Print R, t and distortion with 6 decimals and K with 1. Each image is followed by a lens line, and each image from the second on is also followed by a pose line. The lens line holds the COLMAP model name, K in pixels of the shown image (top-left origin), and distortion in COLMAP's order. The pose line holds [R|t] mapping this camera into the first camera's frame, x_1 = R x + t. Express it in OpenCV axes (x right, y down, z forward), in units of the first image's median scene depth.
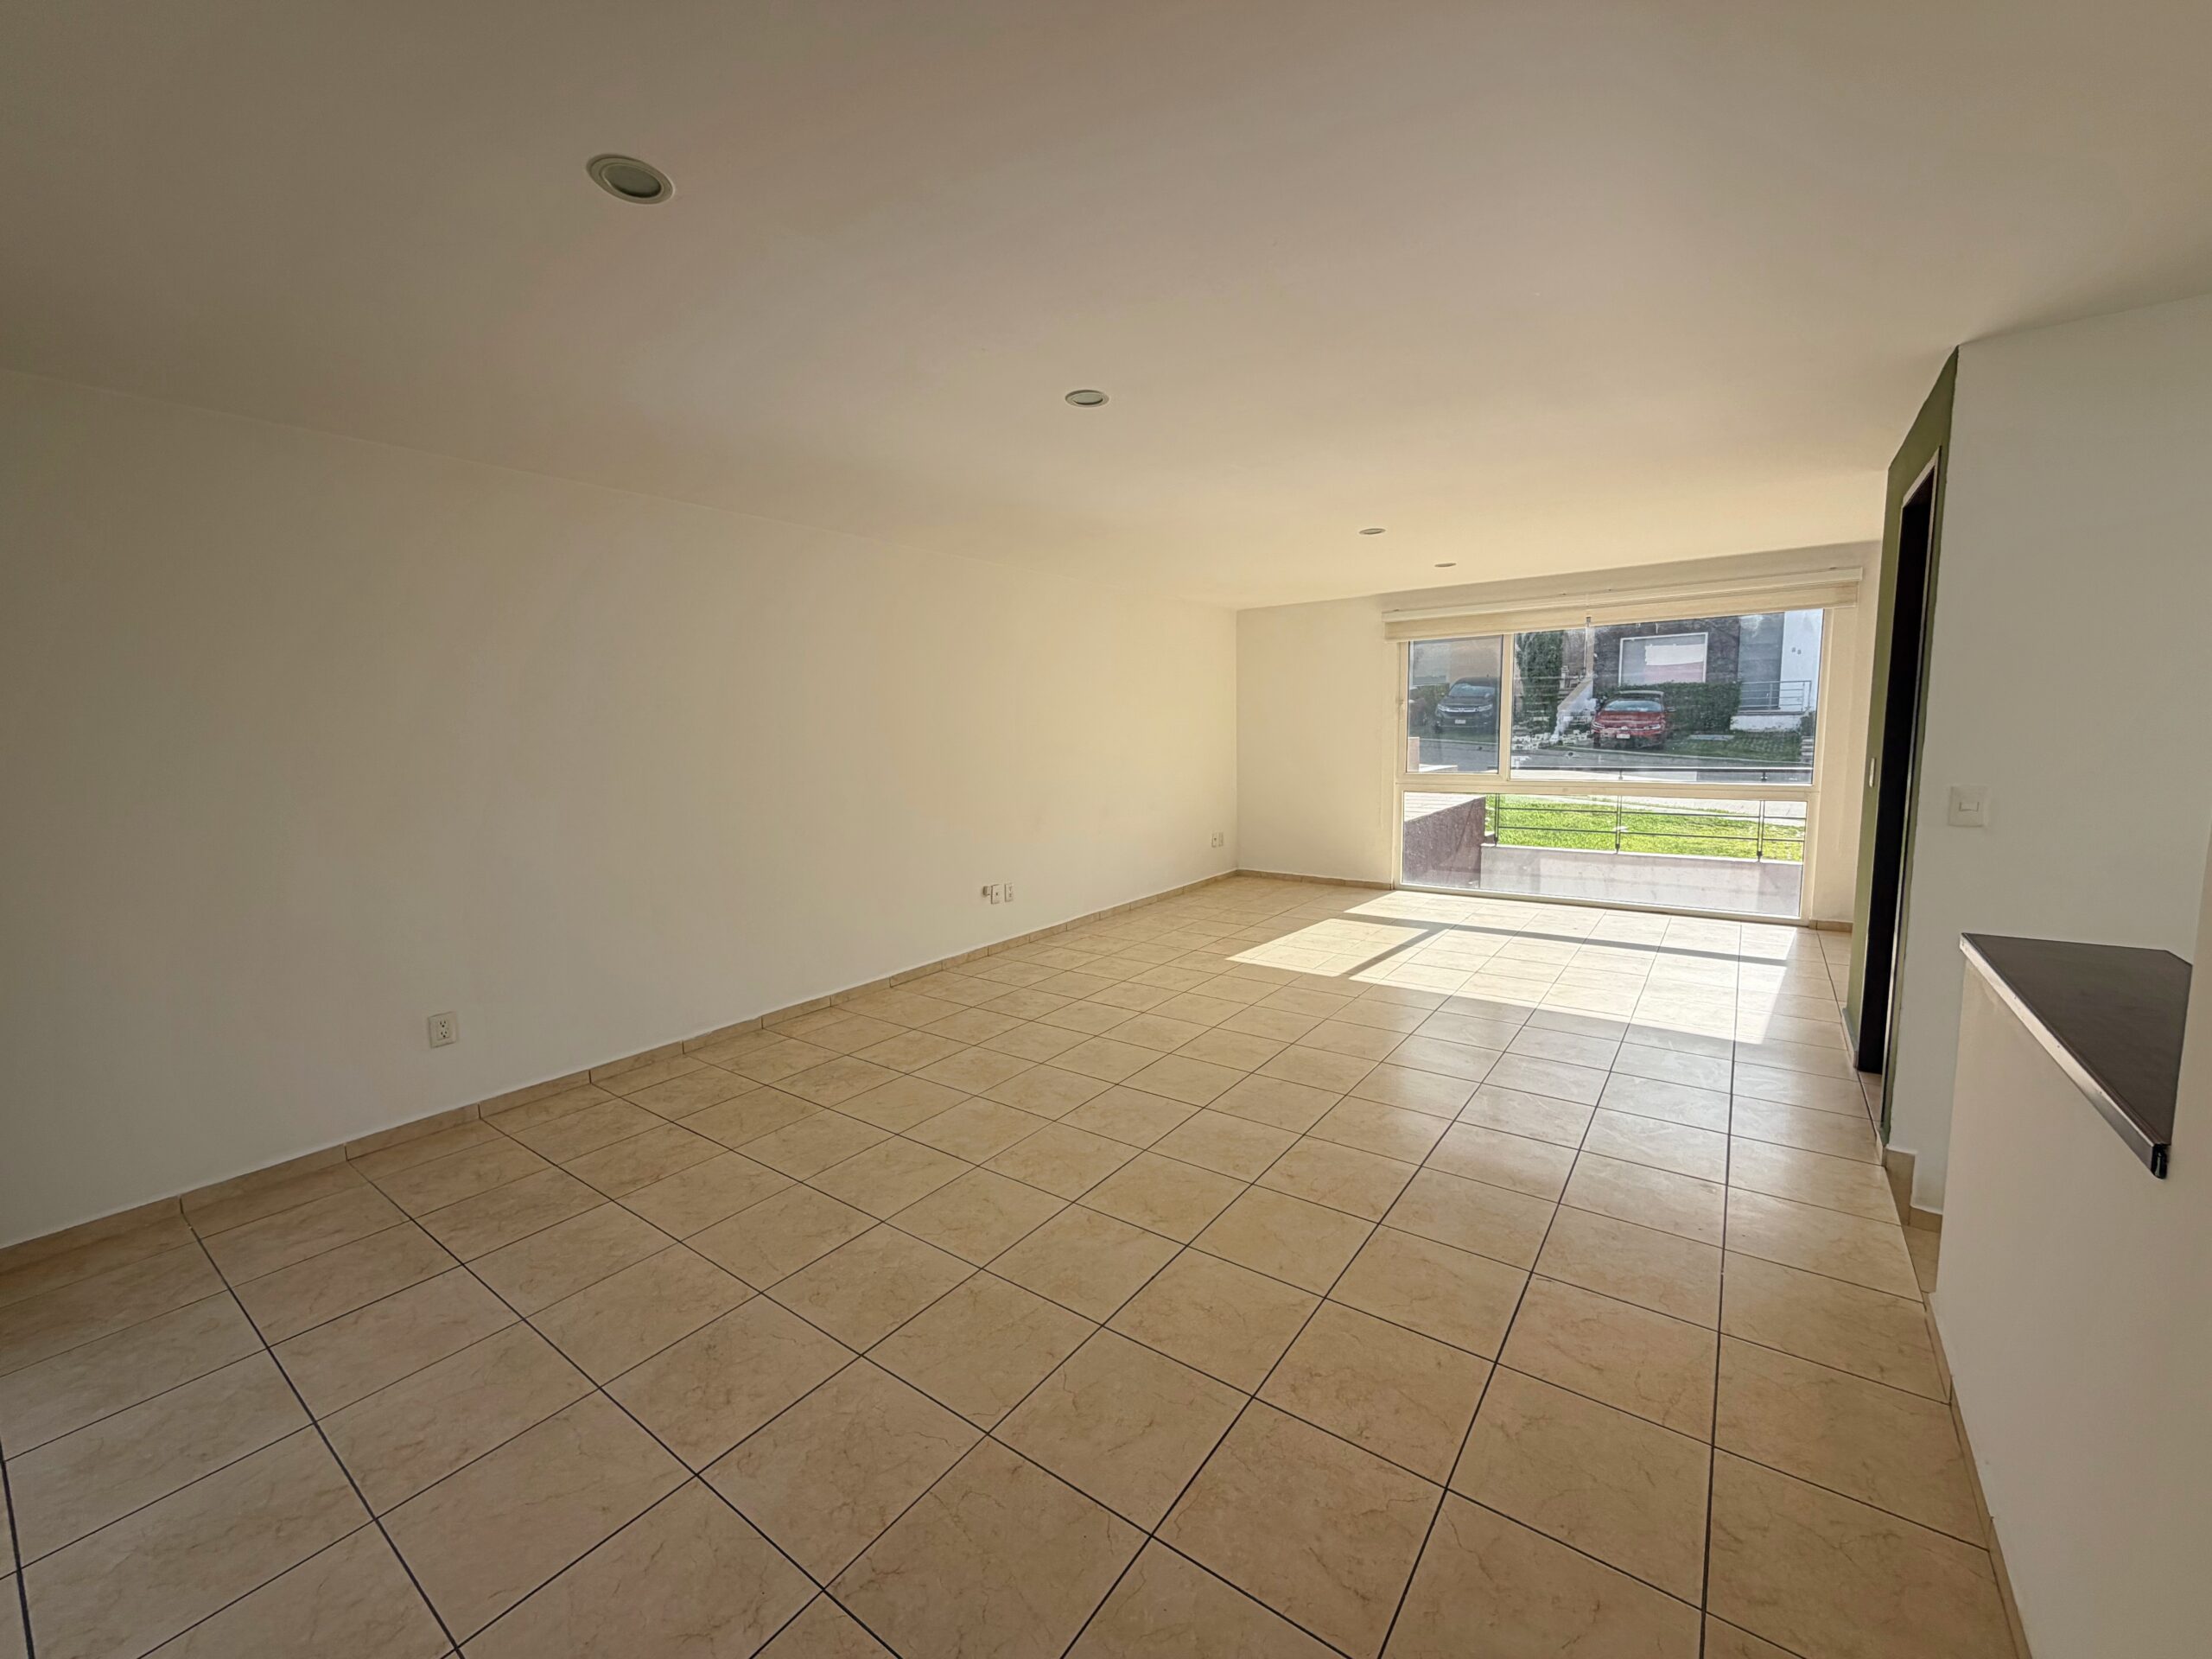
lens RADIAL K [[882.7, 0, 1099.8], [0, 882.7, 832.7], [0, 0, 1]] dist [0.000163, 0.000426]
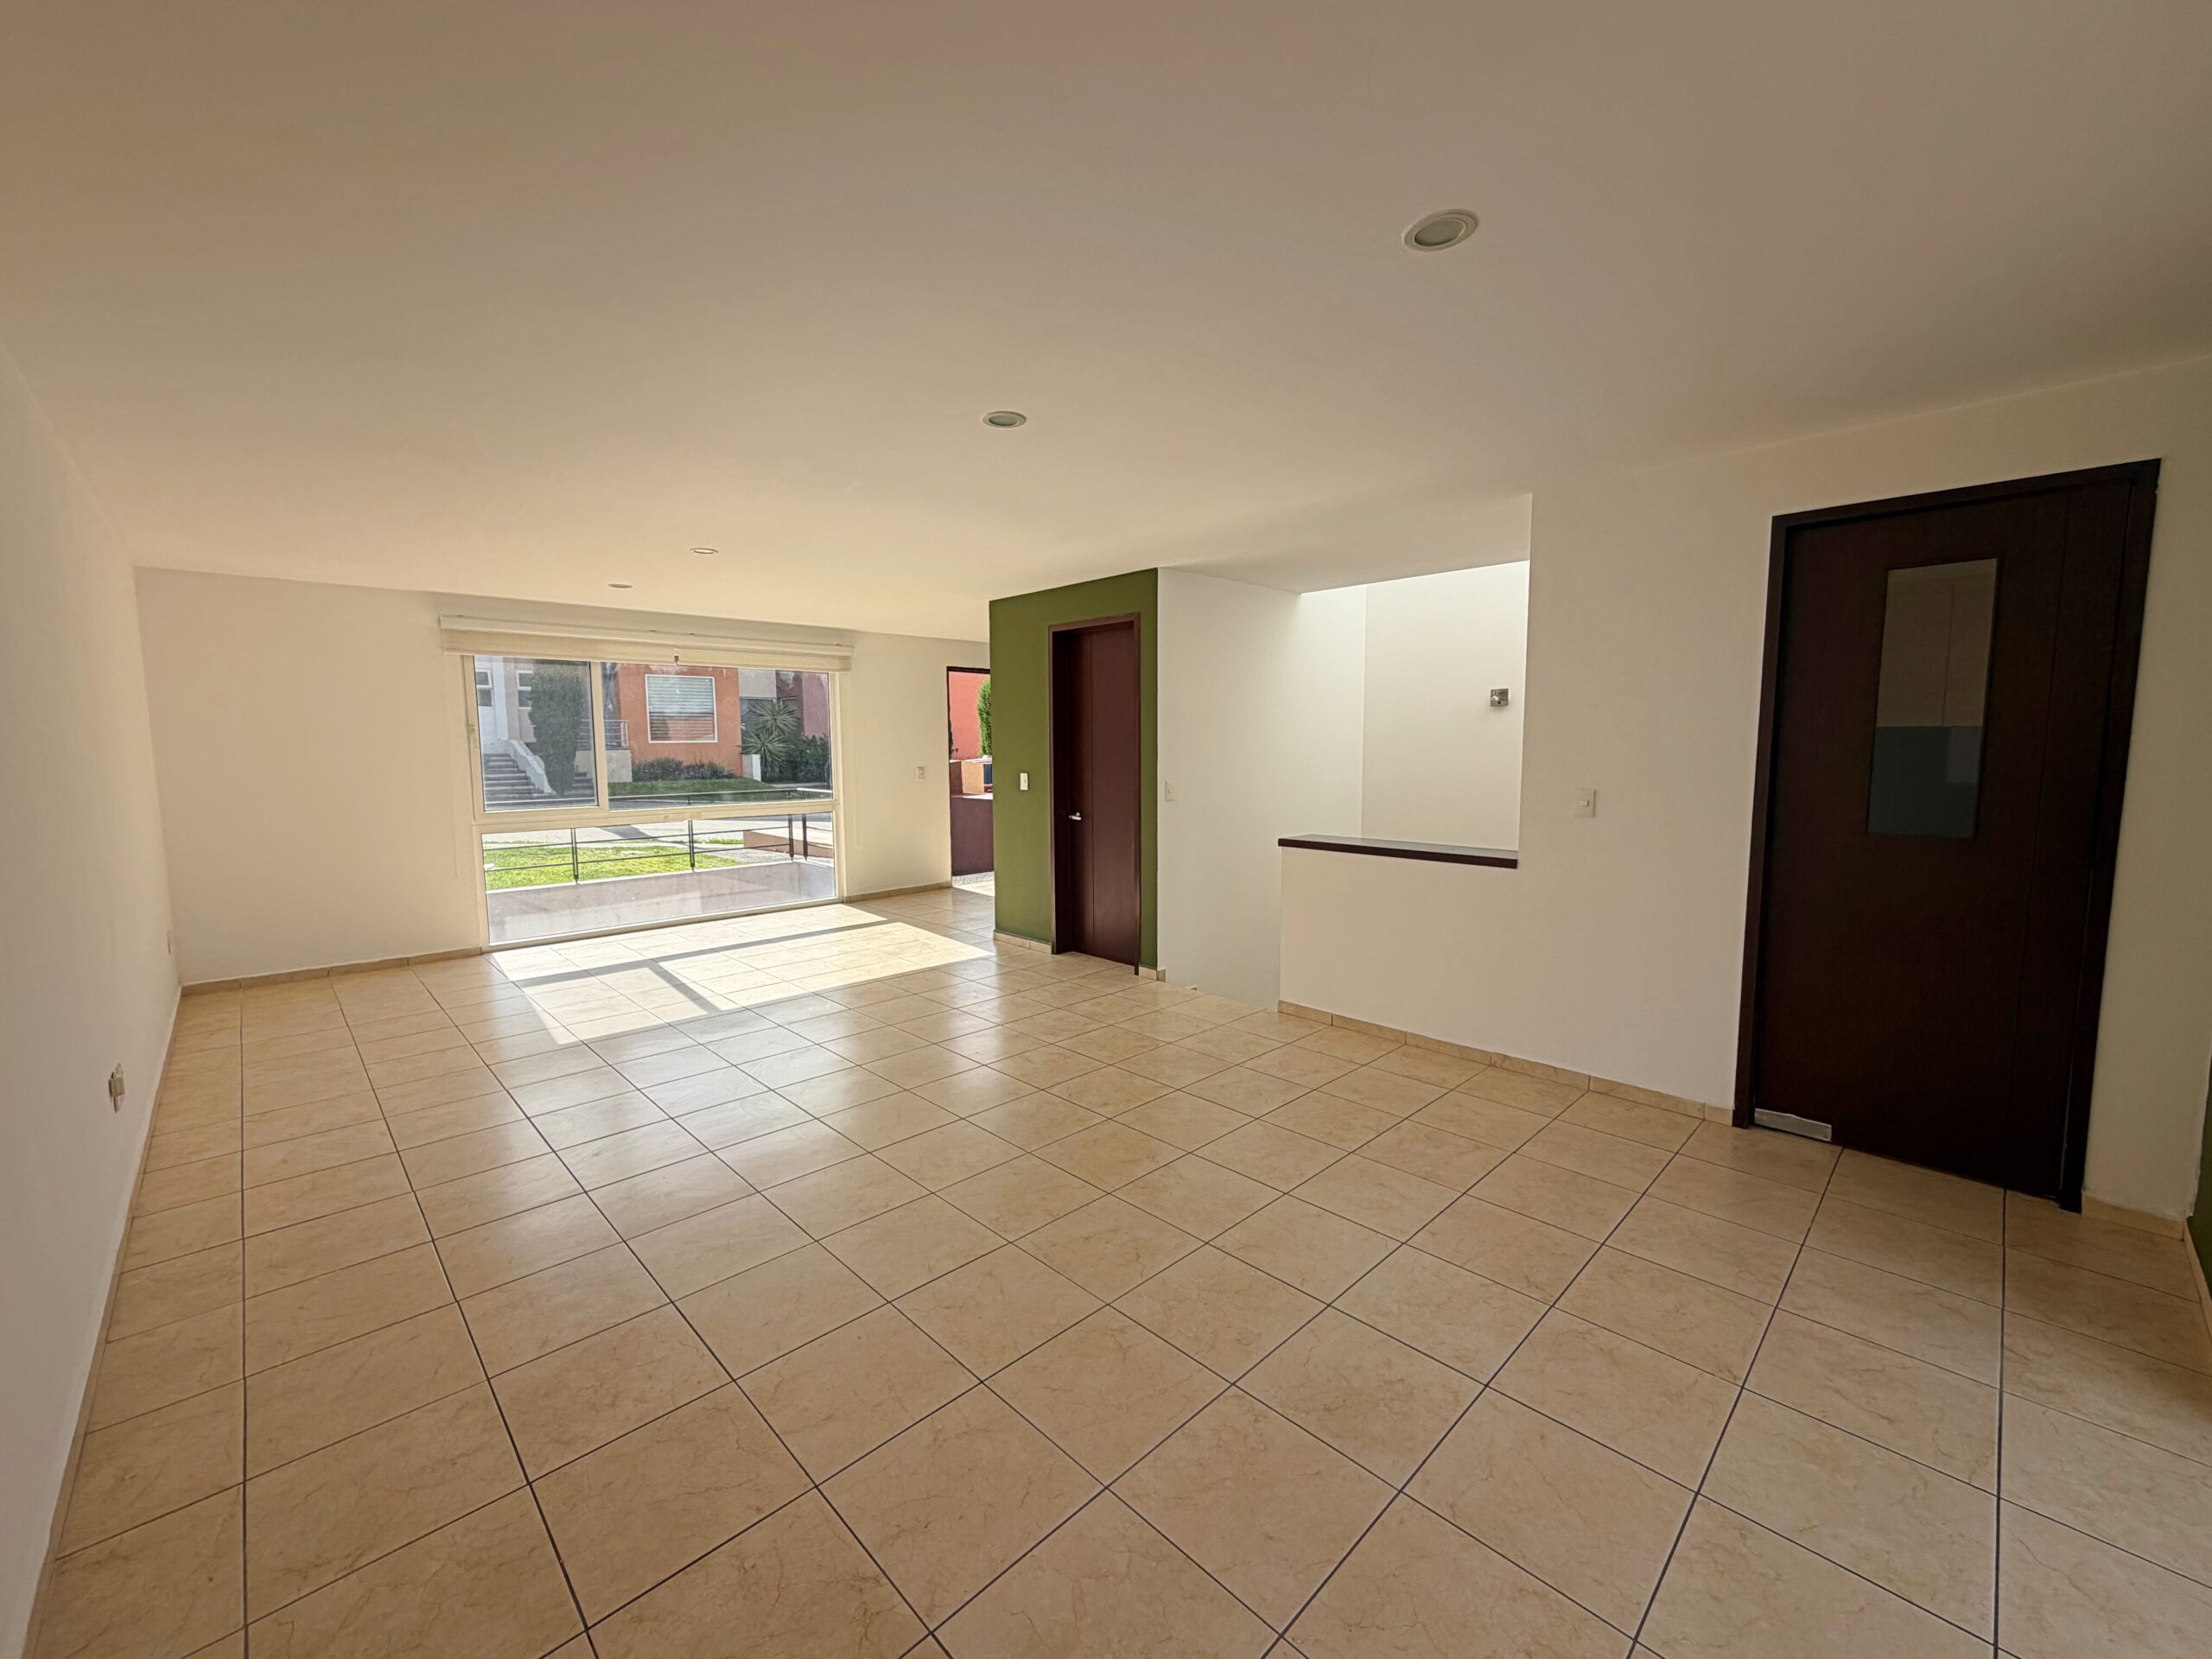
lens RADIAL K [[882.7, 0, 1099.8], [0, 882.7, 832.7], [0, 0, 1]] dist [0.000163, 0.000426]
pose [[0.168266, -0.078744, 0.982591, -0.696274], [0.122085, 0.990794, 0.058495, -0.047959], [-0.978152, 0.110117, 0.176331, 0.523697]]
